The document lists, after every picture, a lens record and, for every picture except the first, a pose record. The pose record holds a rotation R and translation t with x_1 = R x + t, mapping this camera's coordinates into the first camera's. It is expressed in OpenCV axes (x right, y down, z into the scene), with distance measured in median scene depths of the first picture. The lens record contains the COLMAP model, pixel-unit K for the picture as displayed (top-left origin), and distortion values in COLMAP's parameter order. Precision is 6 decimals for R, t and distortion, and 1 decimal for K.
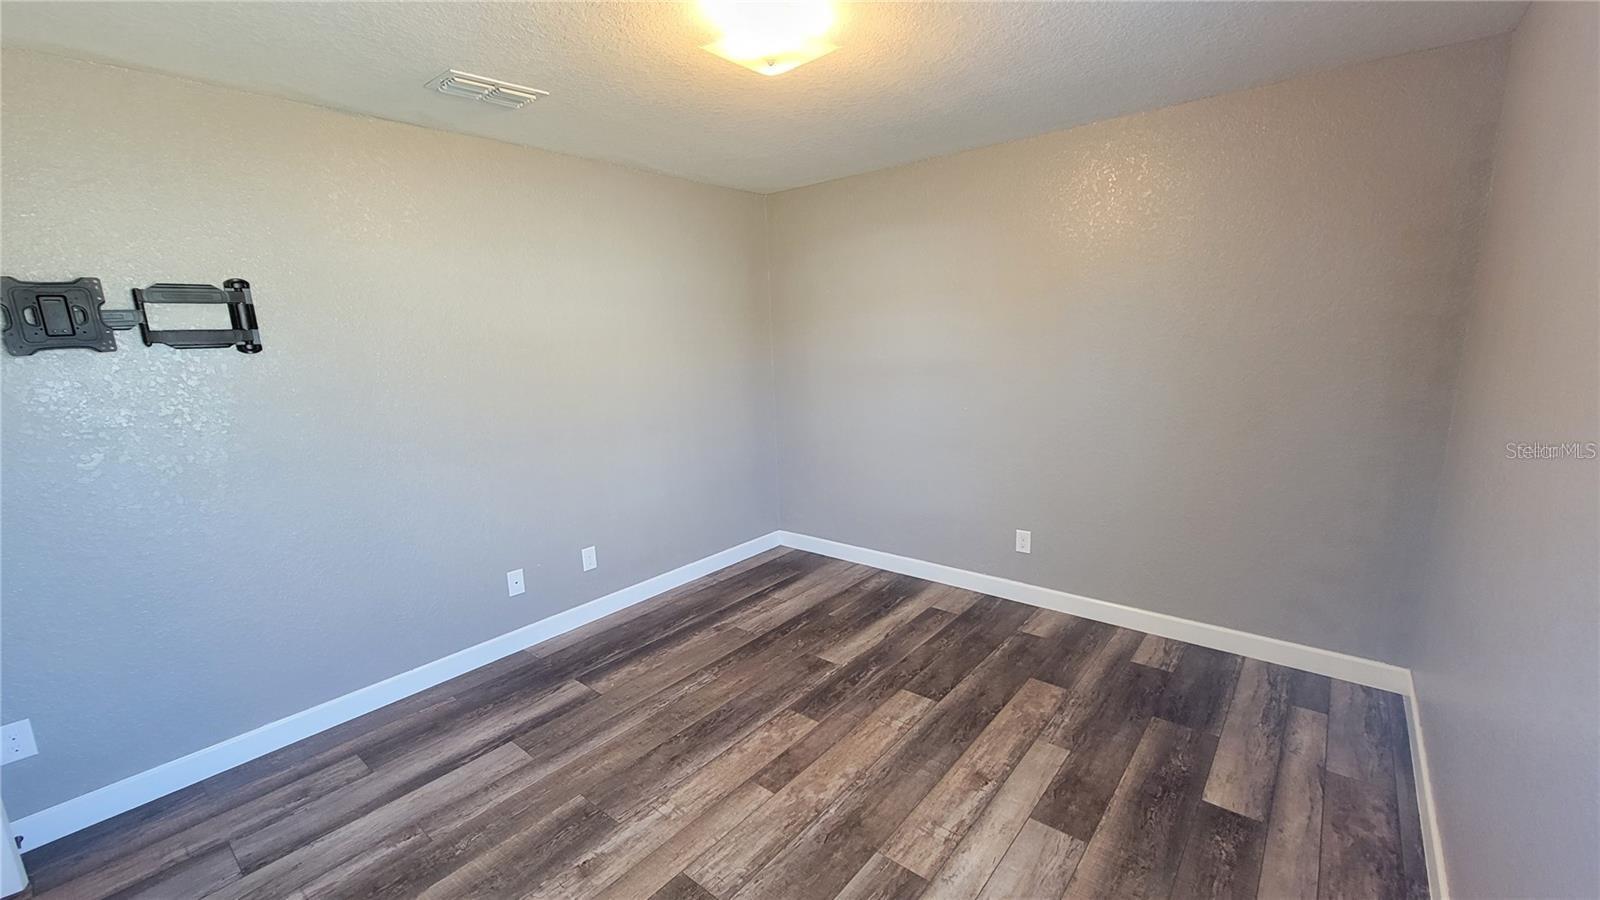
lens RADIAL K [[654.0, 0, 796.6], [0, 654.0, 449.9], [0, 0, 1]] dist [-0.000146, 0.000062]
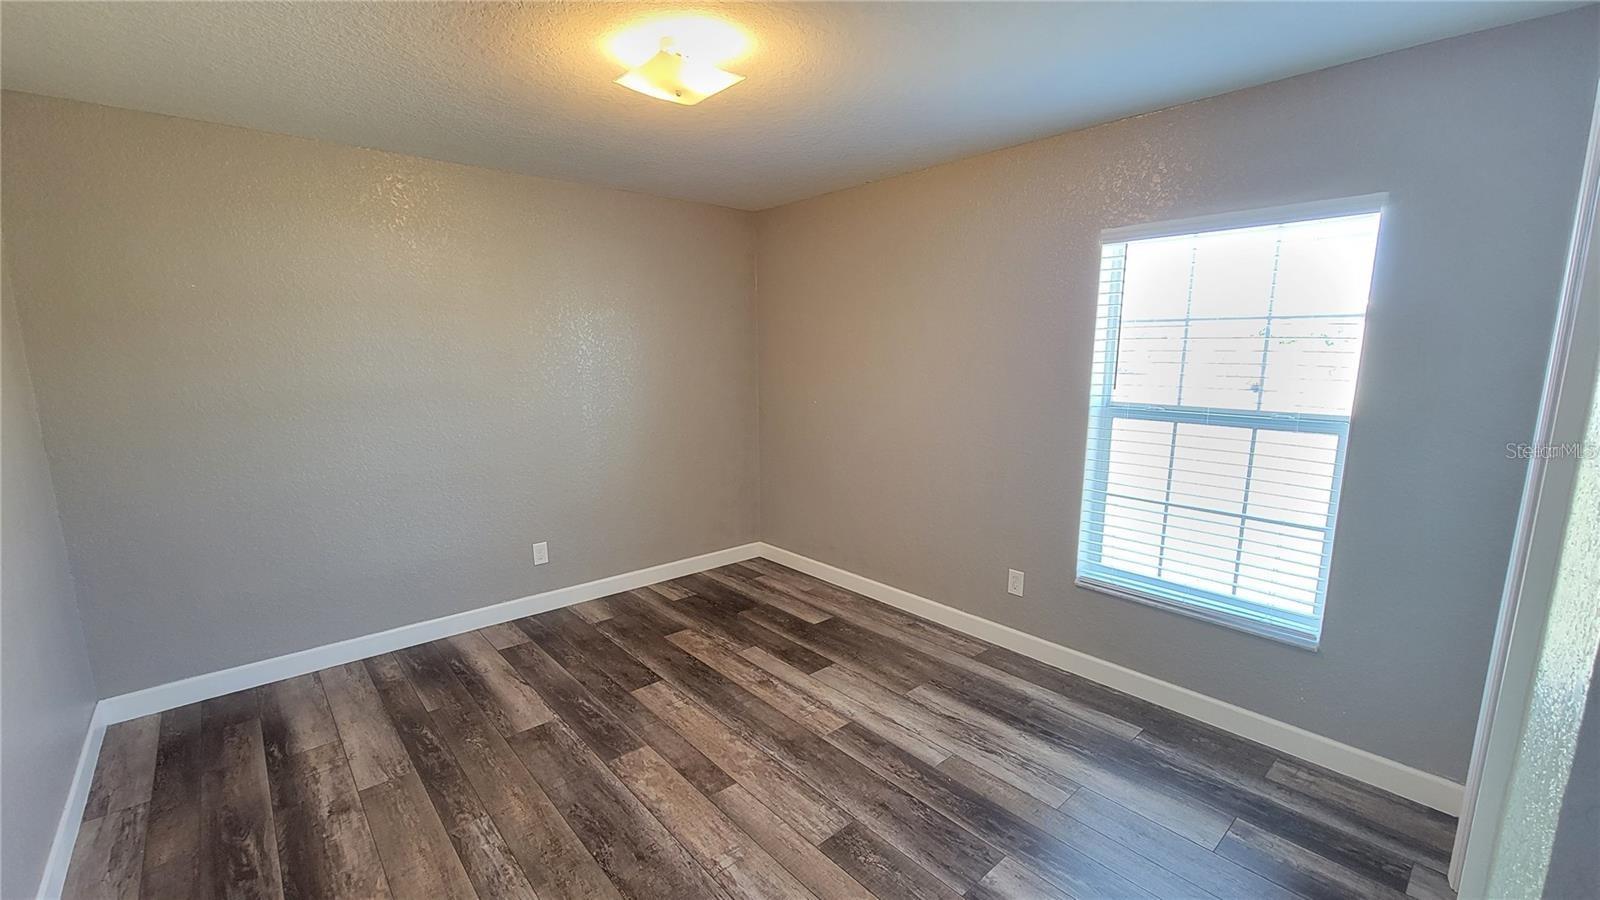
lens RADIAL K [[654.0, 0, 800.0], [0, 654.0, 455.4], [0, 0, 1]] dist [-0.000146, 0.000062]
pose [[0.148161, -0.120934, 0.981541, -0.765871], [0.168973, 0.980997, 0.095360, -0.056045], [-0.974421, 0.151725, 0.165780, 0.503513]]
